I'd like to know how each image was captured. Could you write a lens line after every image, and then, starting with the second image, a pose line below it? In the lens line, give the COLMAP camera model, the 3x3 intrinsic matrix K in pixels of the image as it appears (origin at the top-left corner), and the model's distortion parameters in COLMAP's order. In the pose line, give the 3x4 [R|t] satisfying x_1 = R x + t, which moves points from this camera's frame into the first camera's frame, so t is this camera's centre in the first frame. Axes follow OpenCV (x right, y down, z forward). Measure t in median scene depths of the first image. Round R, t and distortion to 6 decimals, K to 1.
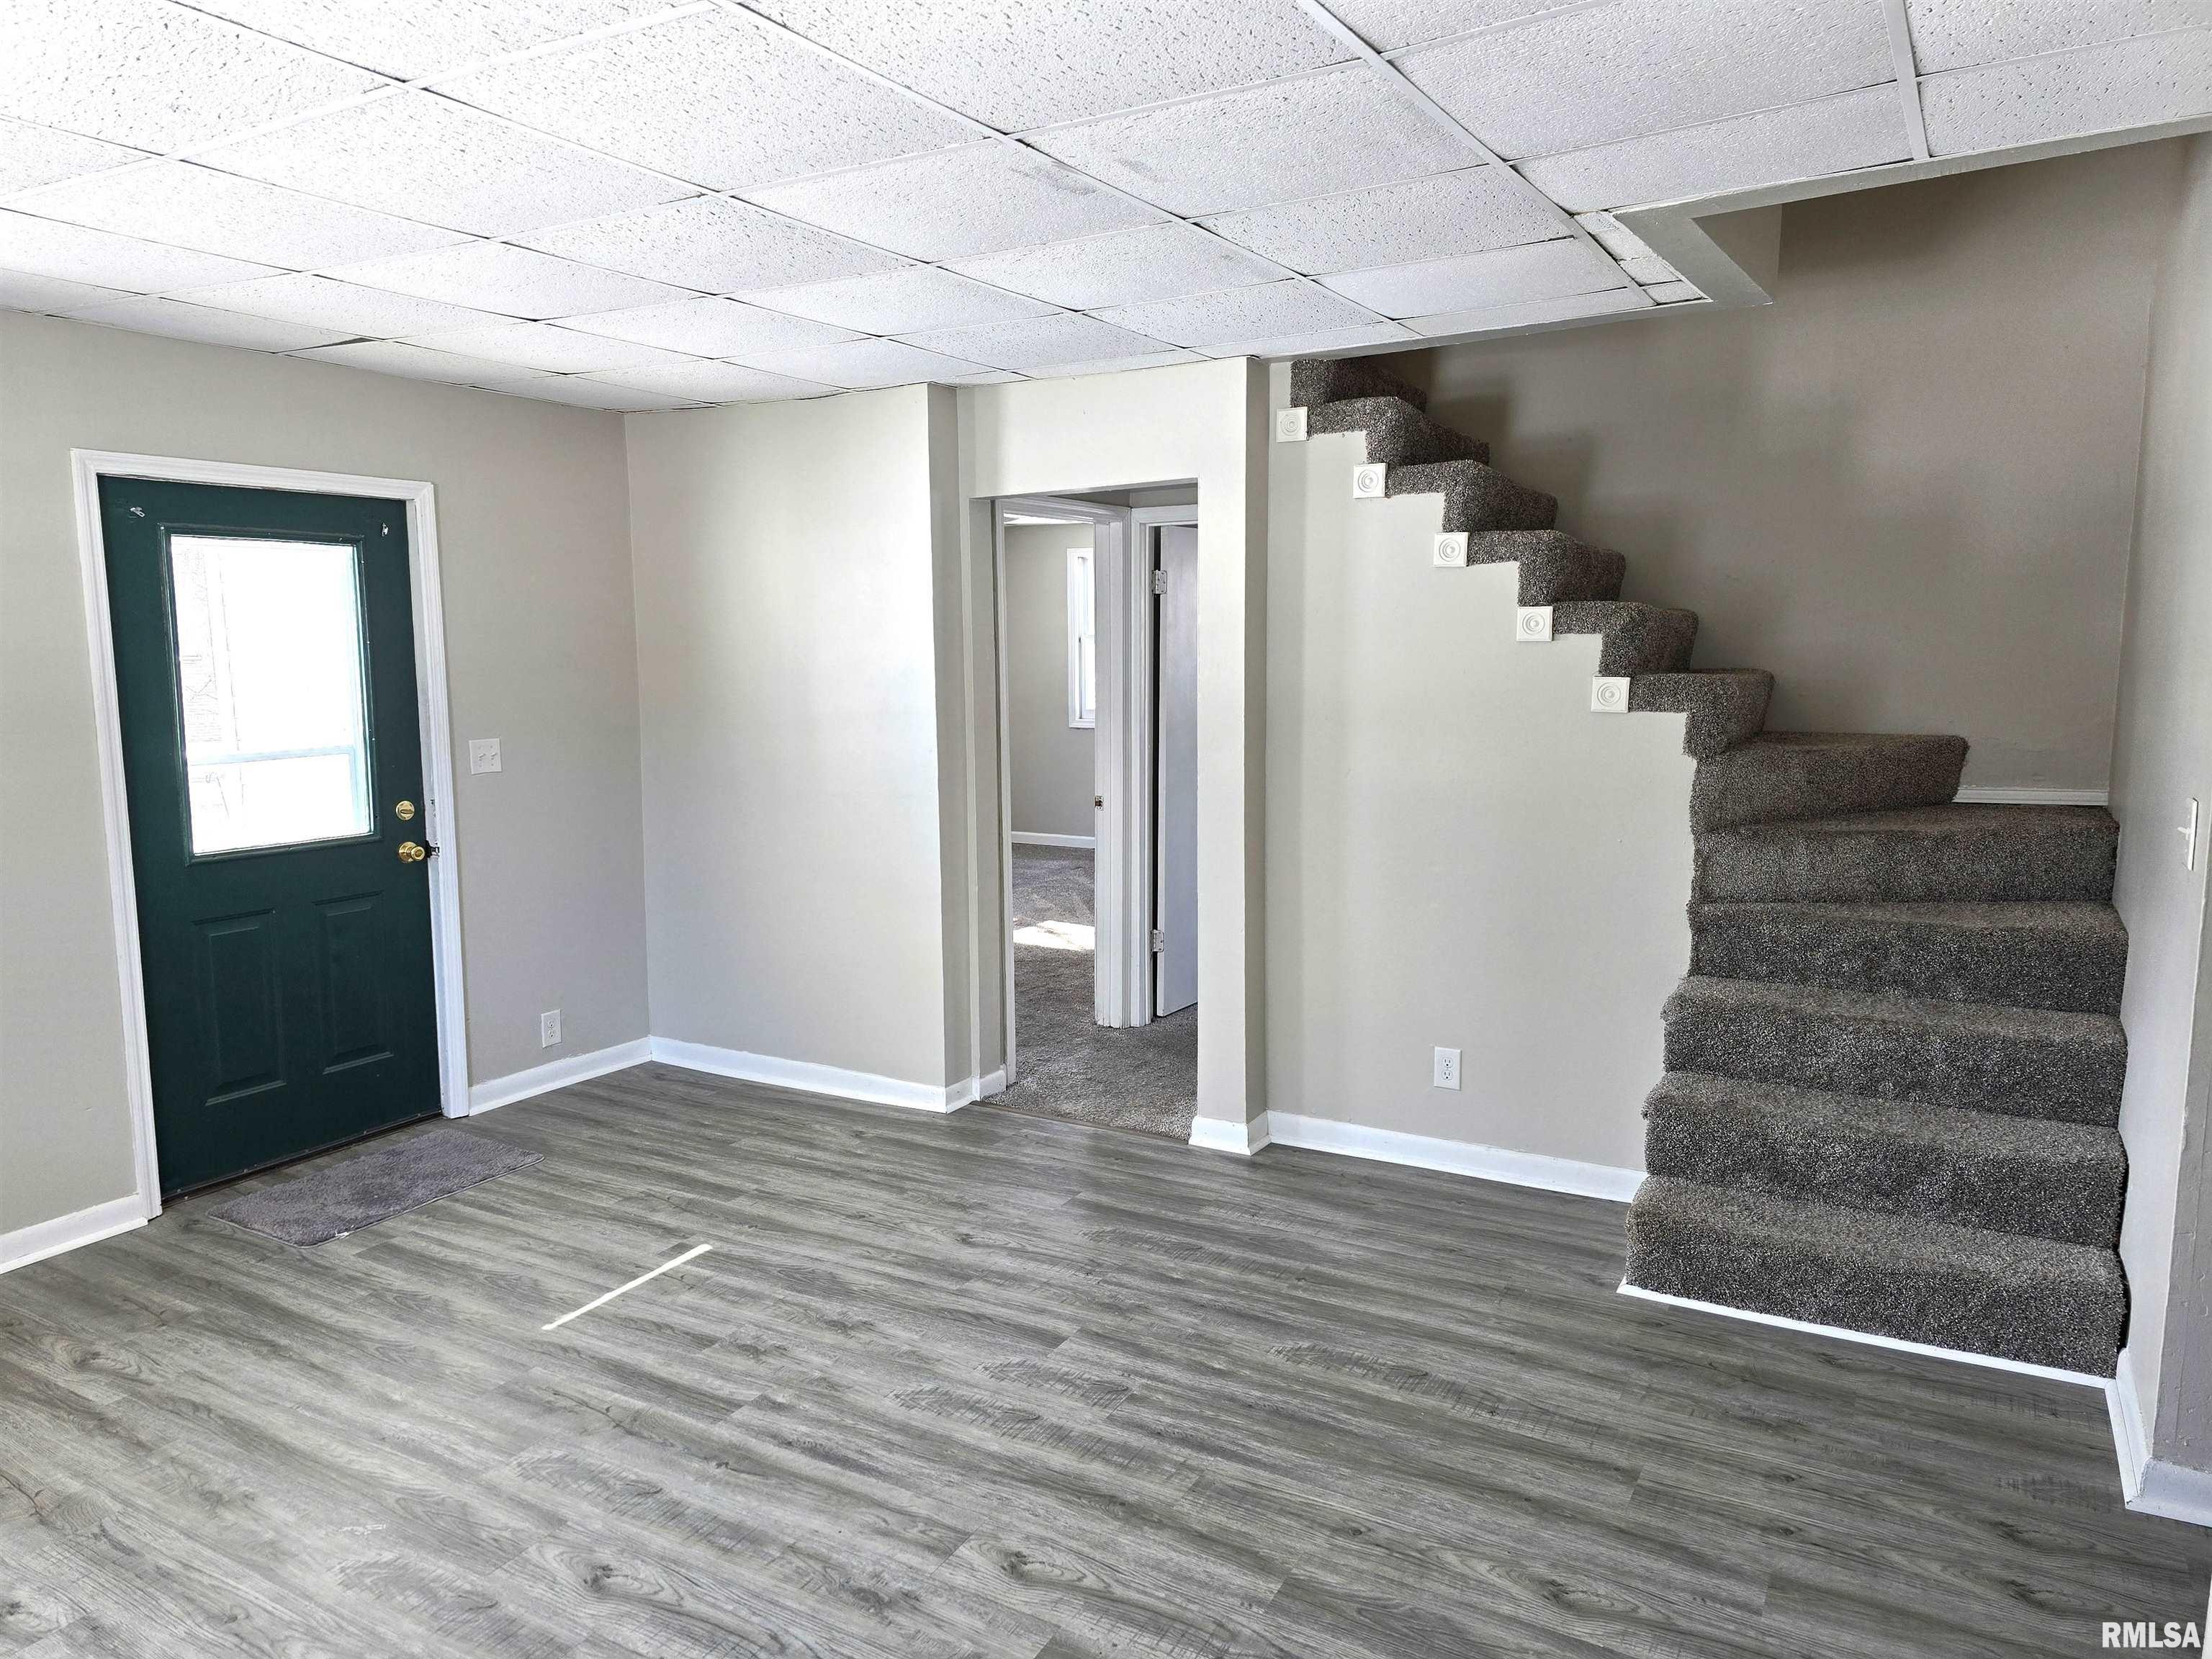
lens RADIAL K [[1479.9, 0, 1095.4], [0, 1479.9, 826.2], [0, 0, 1]] dist [0.064141, -0.053893]
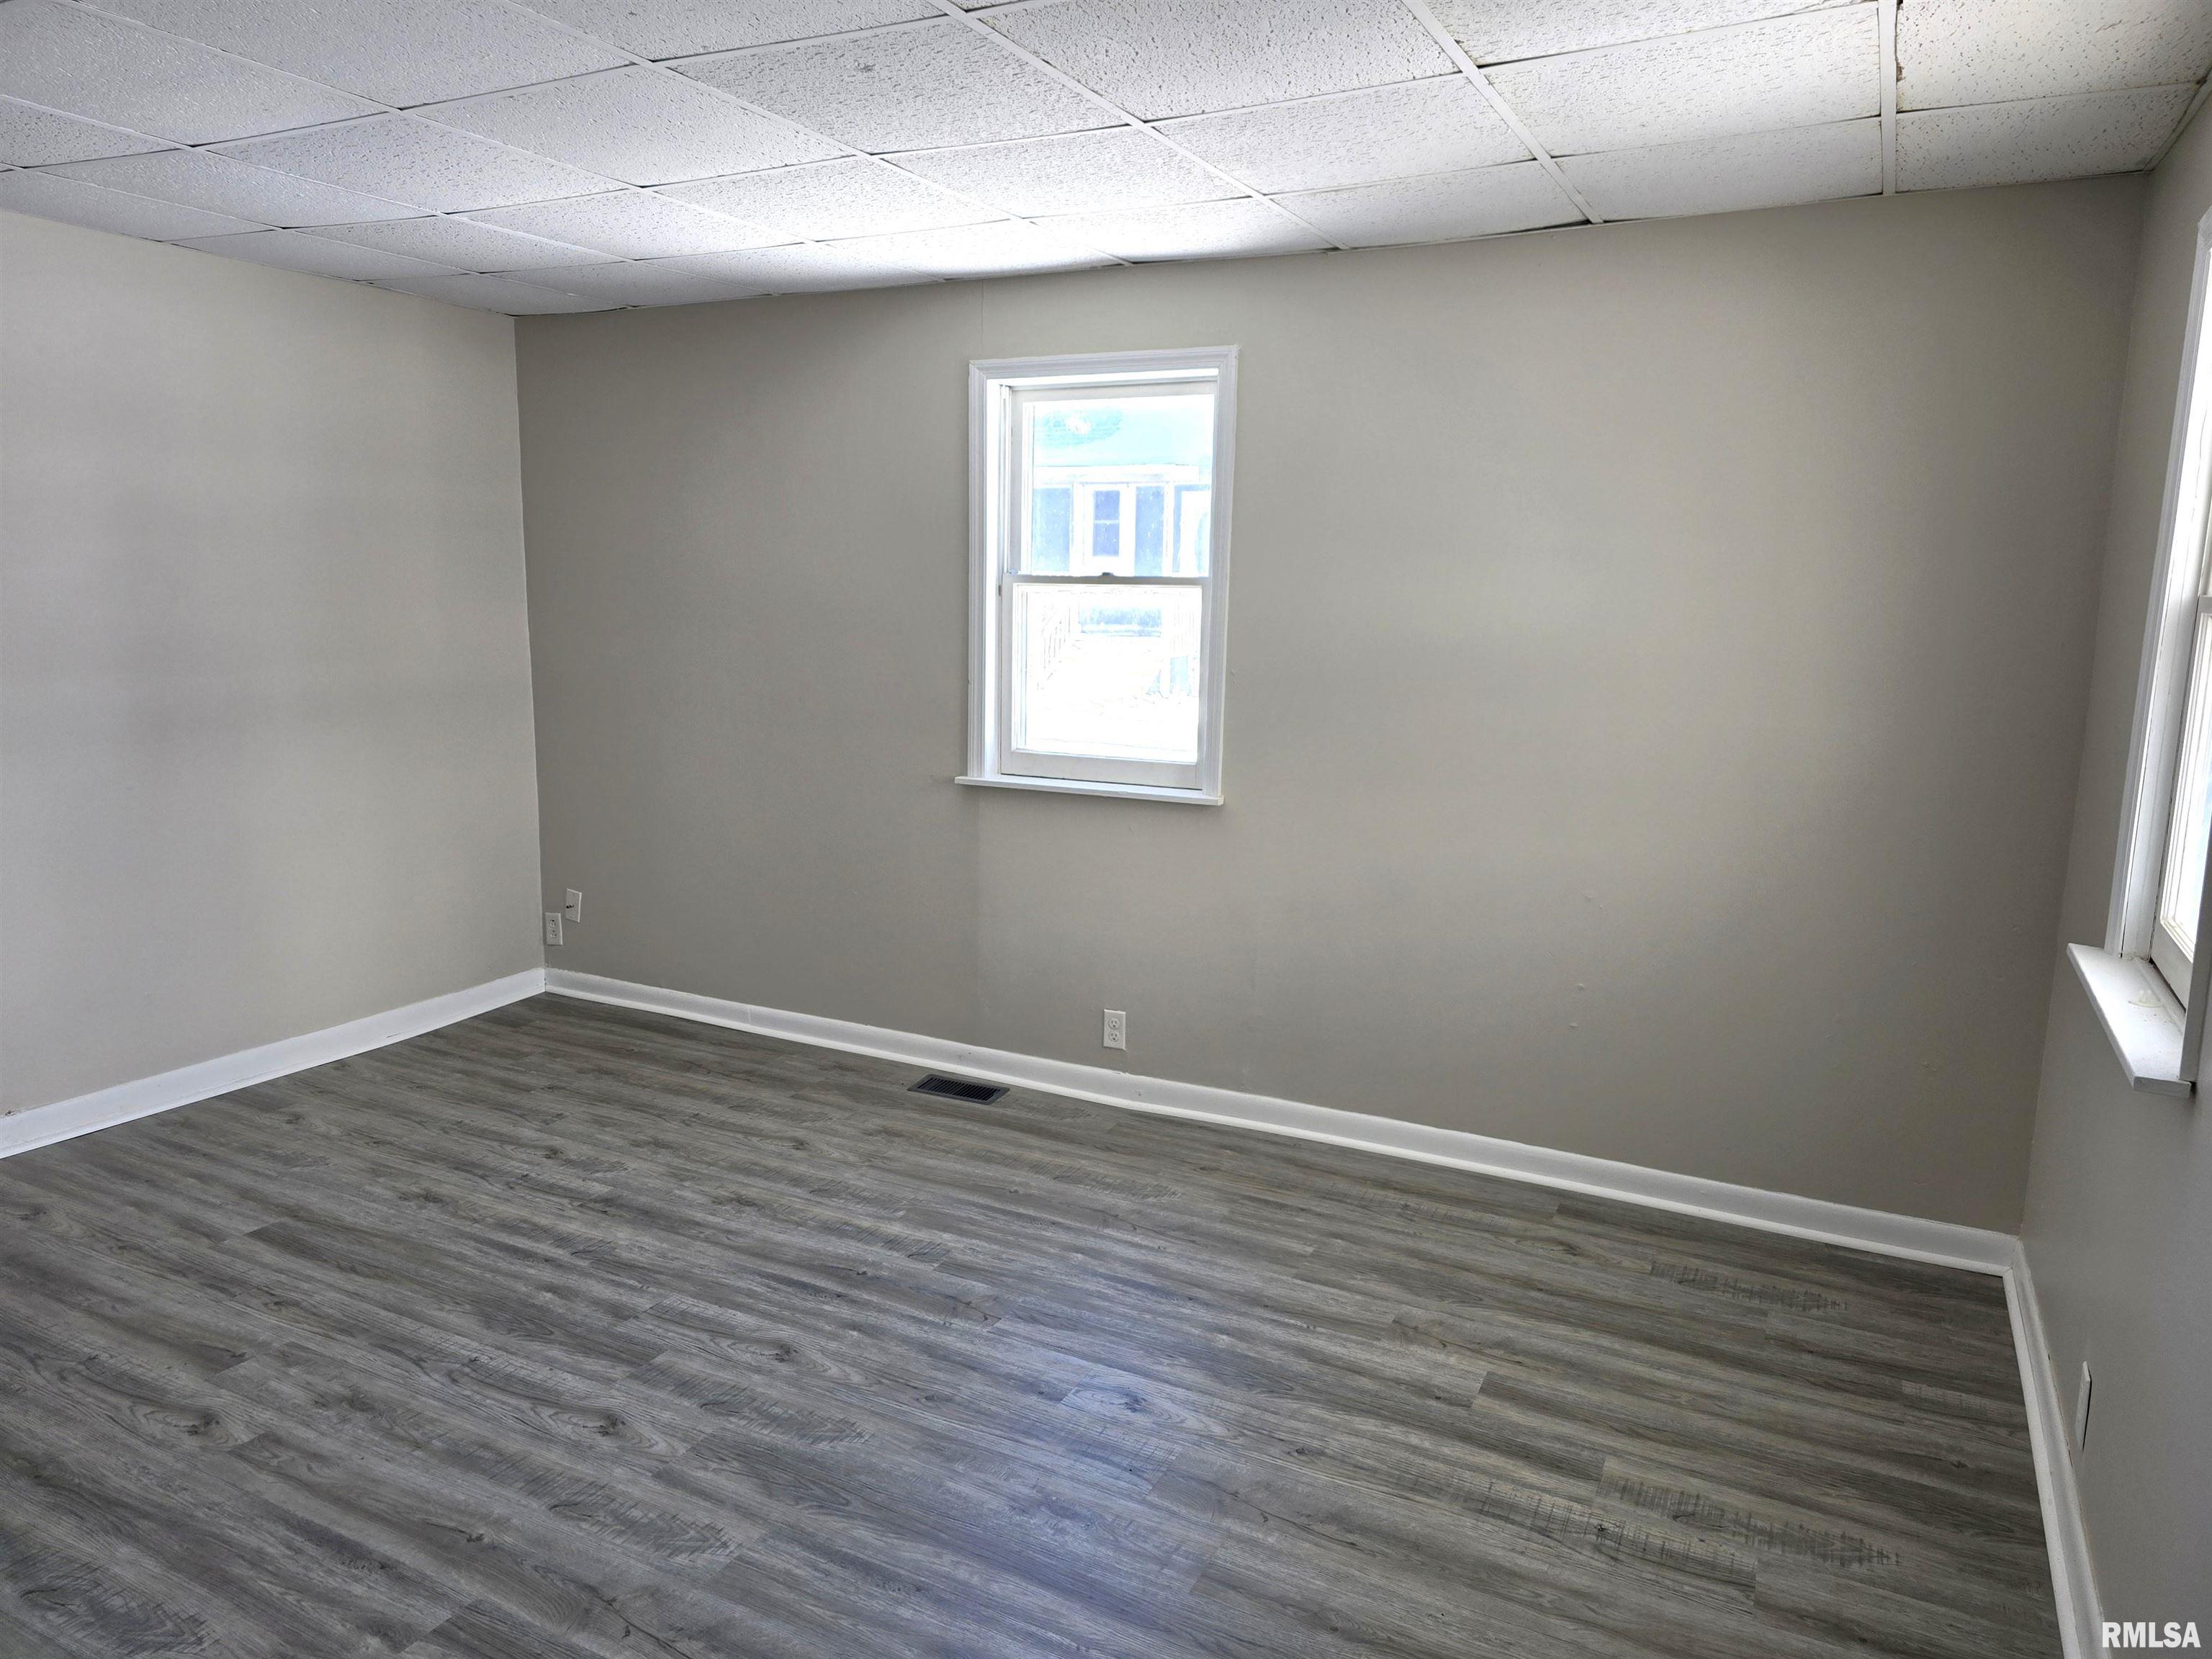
lens RADIAL K [[1479.9, 0, 1072.3], [0, 1479.9, 873.1], [0, 0, 1]] dist [0.064141, -0.053893]
pose [[-0.998865, -0.001747, -0.047608, -0.528286], [-0.017032, 0.946375, 0.322620, -0.191280], [0.044491, 0.323065, -0.945330, 1.650034]]
